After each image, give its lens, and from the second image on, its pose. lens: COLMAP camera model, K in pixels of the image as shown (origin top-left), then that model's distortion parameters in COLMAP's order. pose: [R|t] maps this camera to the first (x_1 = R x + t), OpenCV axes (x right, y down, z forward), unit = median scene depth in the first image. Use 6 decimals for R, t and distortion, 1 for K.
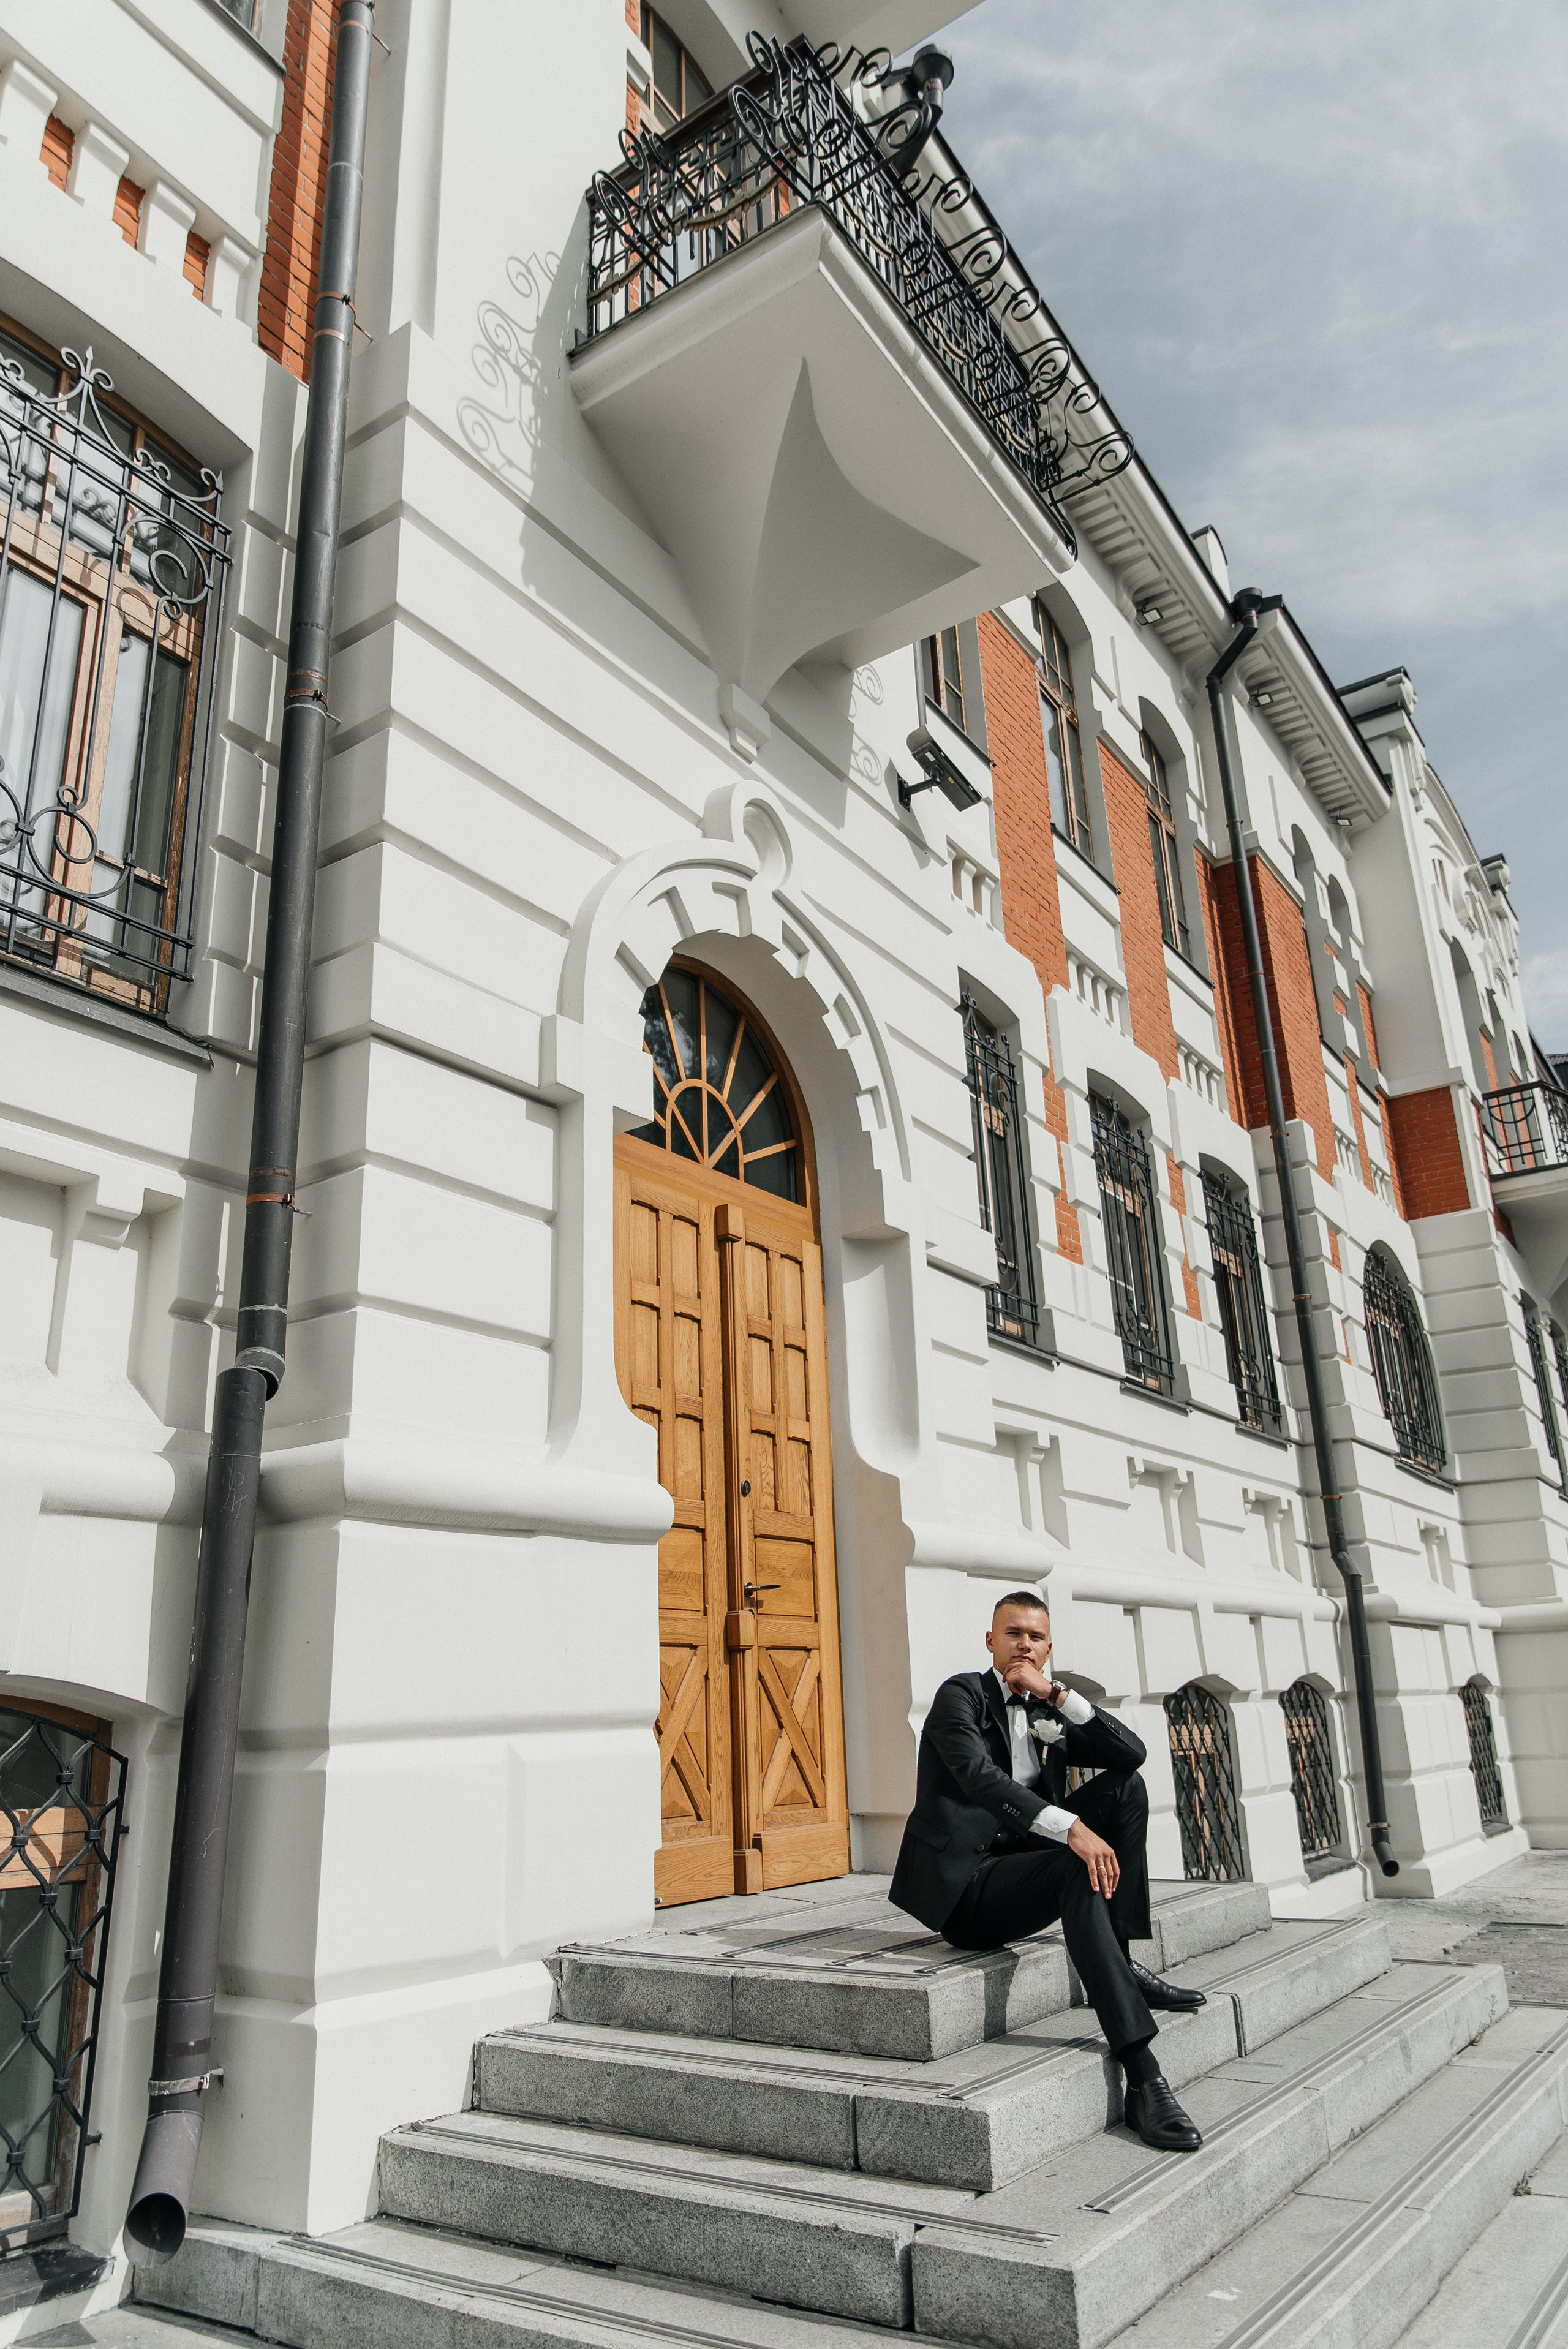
lens RADIAL K [[1573.7, 0, 777.2], [0, 1573.7, 1183.5], [0, 0, 1]] dist [0.017341, -0.016878]
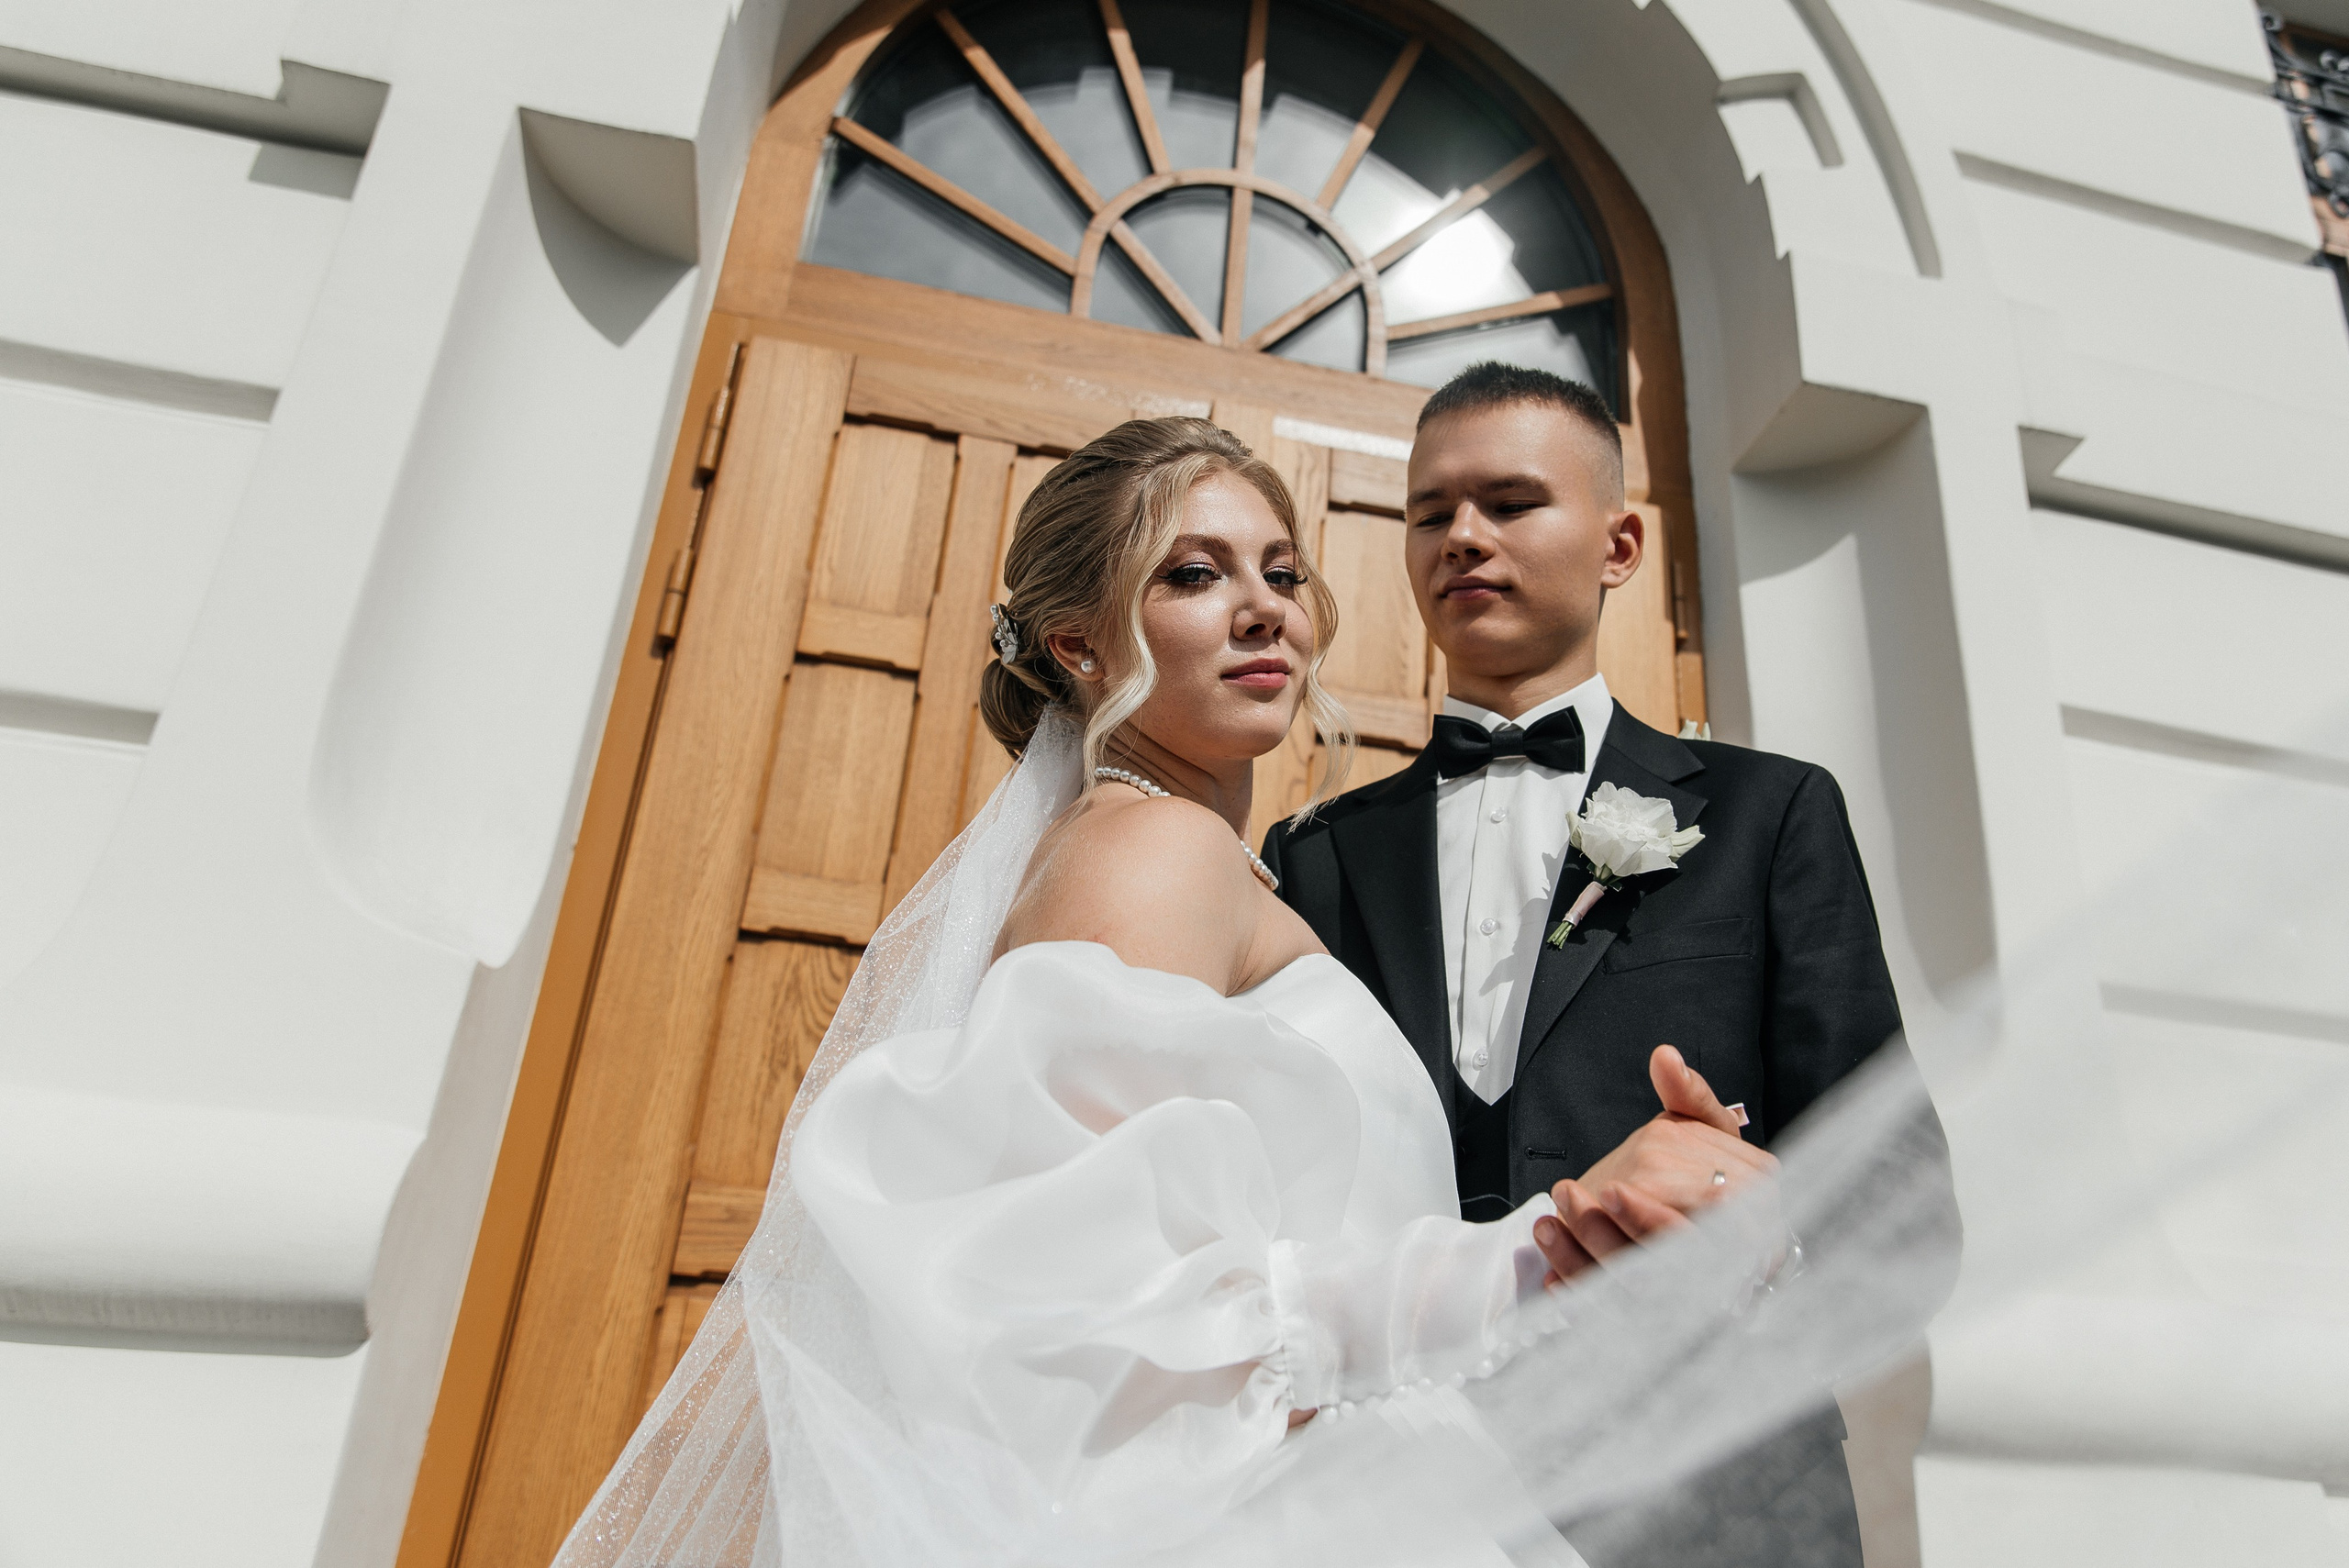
lens RADIAL K [[1713.0, 0, 1281.2], [0, 1713.0, 711.8], [0, 0, 1]] dist [0.018727, -0.019648]
pose [[0.753869, -0.216329, -0.620389, 0.206167], [0.133282, 0.974961, -0.178009, 0.152029], [0.643364, 0.051509, 0.763826, 0.677858]]
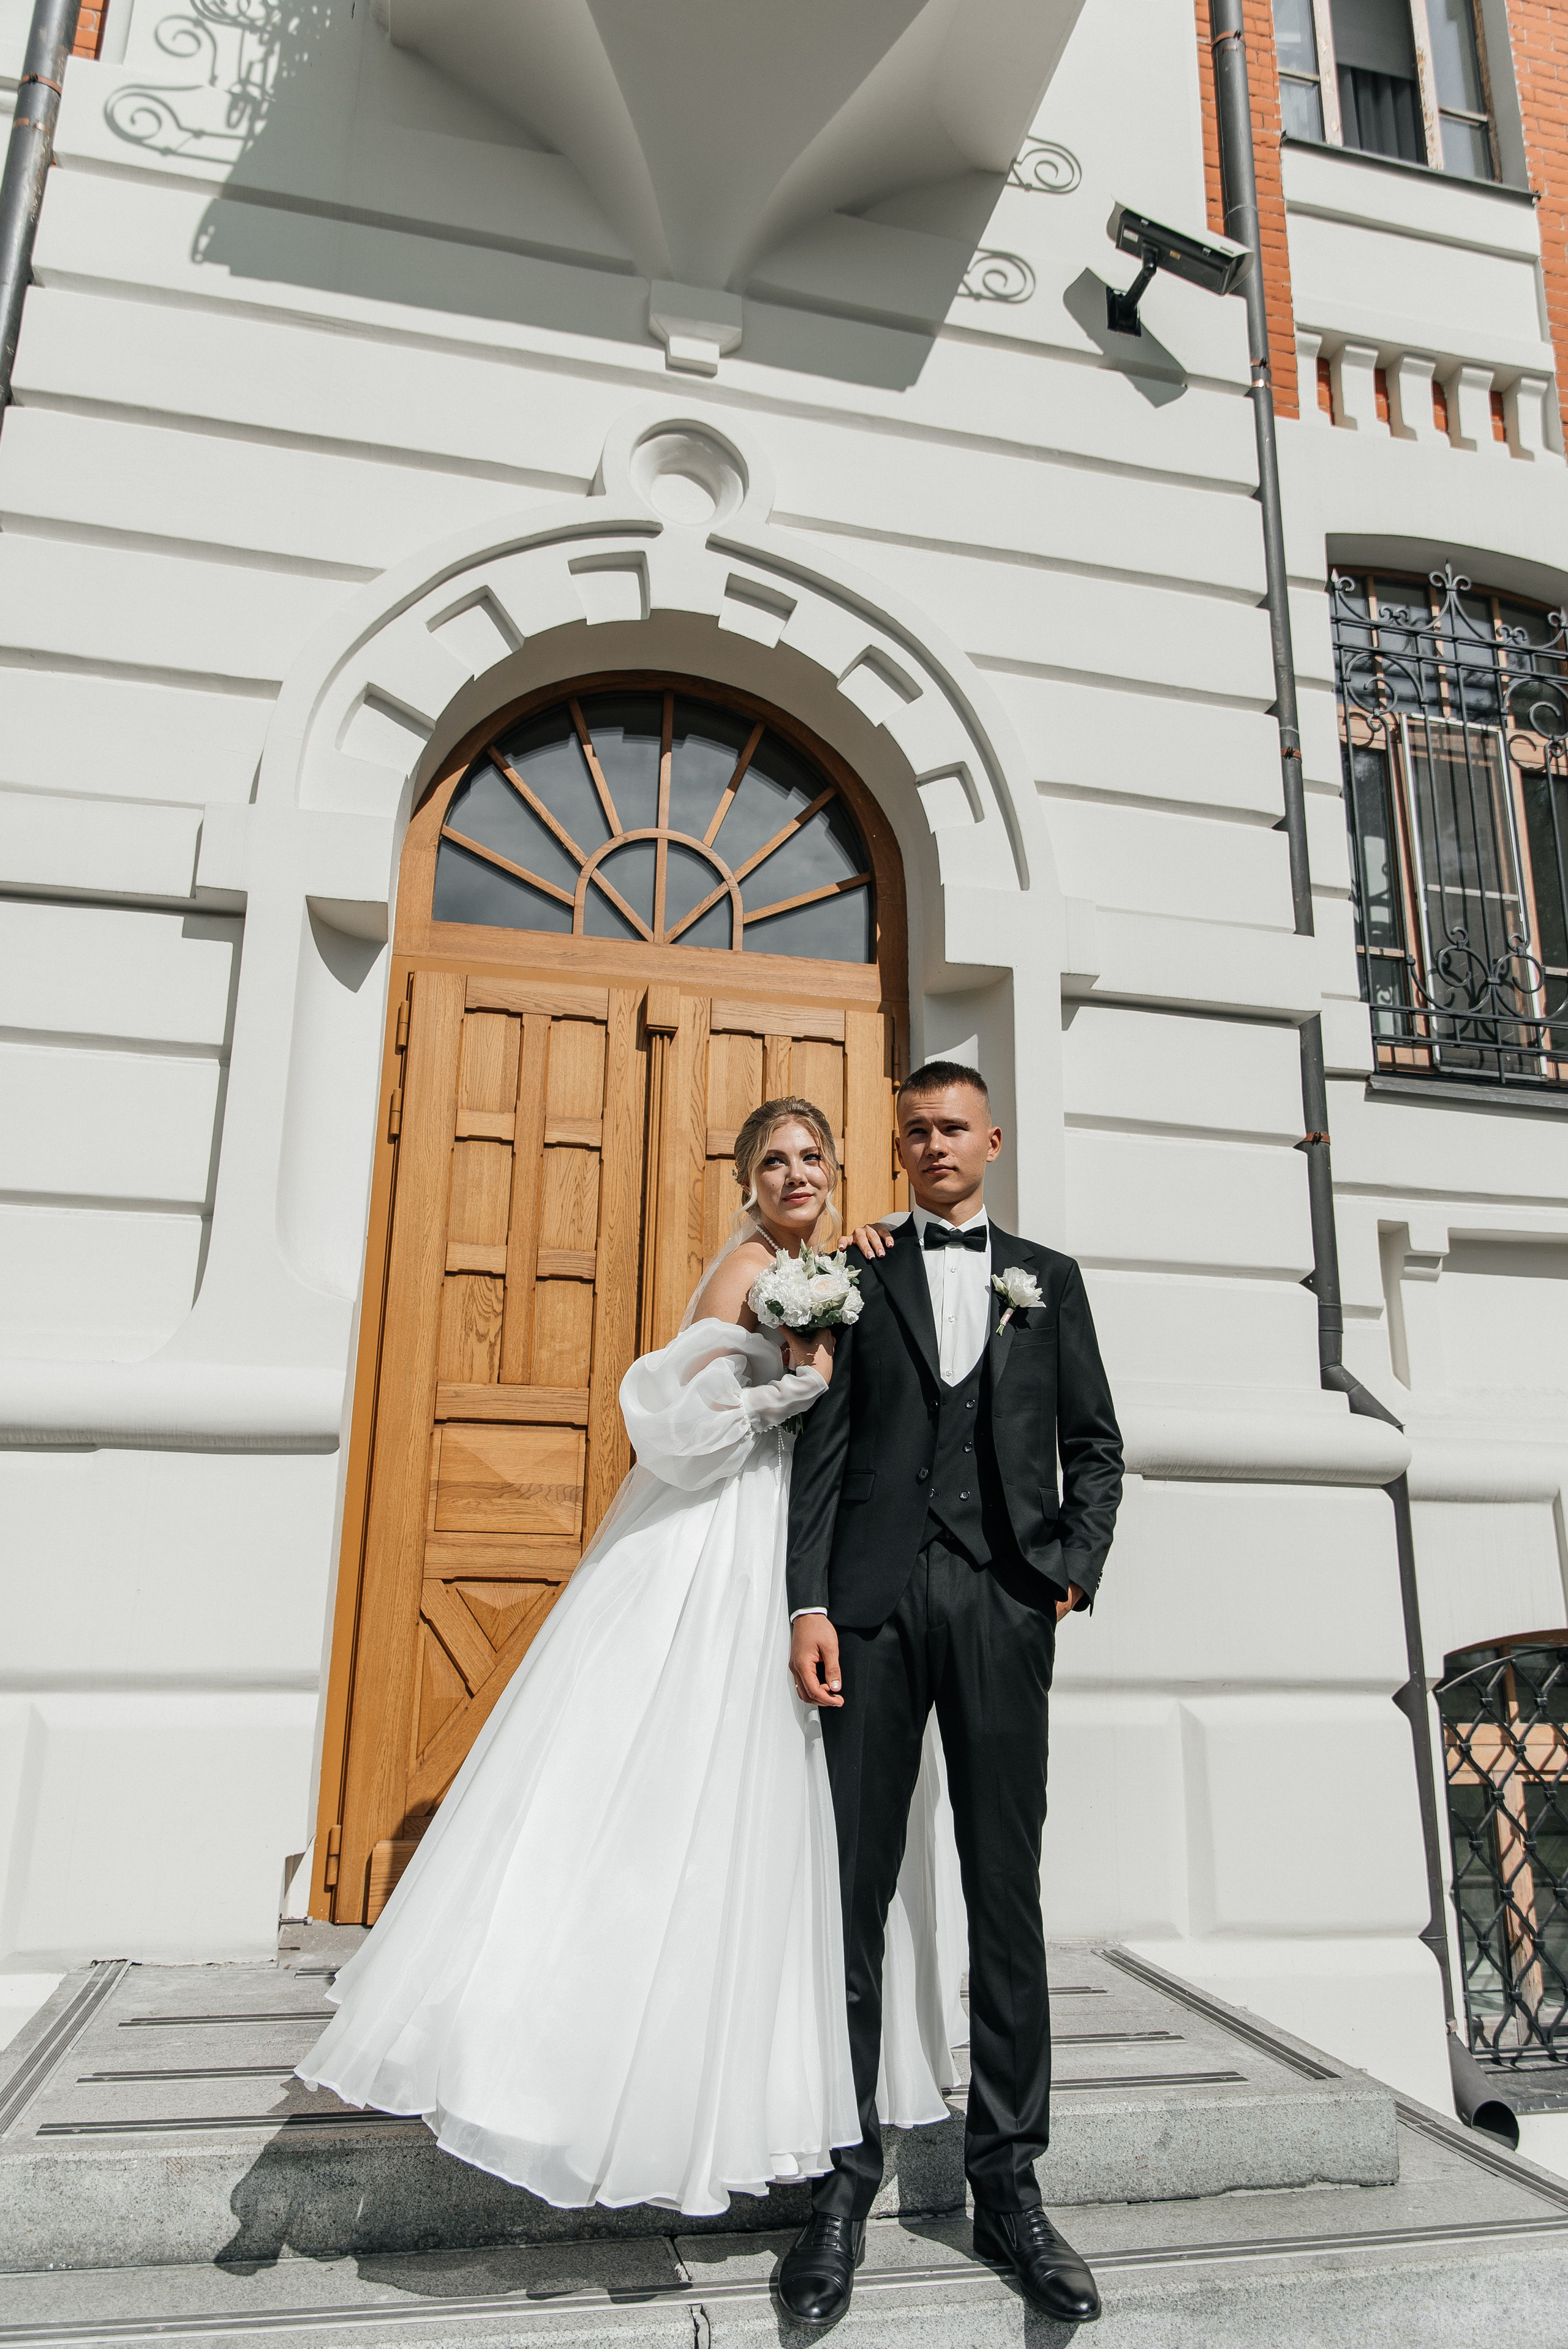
lens RADIAL K [[1573.7, 0, 774.8], [0, 1573.7, 1181.2], [0, 0, 1]] dist [0.017341, -0.016878]
pose [[0.729006, -0.125055, -0.672987, 0.473298], [0.177050, 0.984162, 0.008909, 0.102354], [0.661214, -0.125647, 0.739601, 0.466426]]
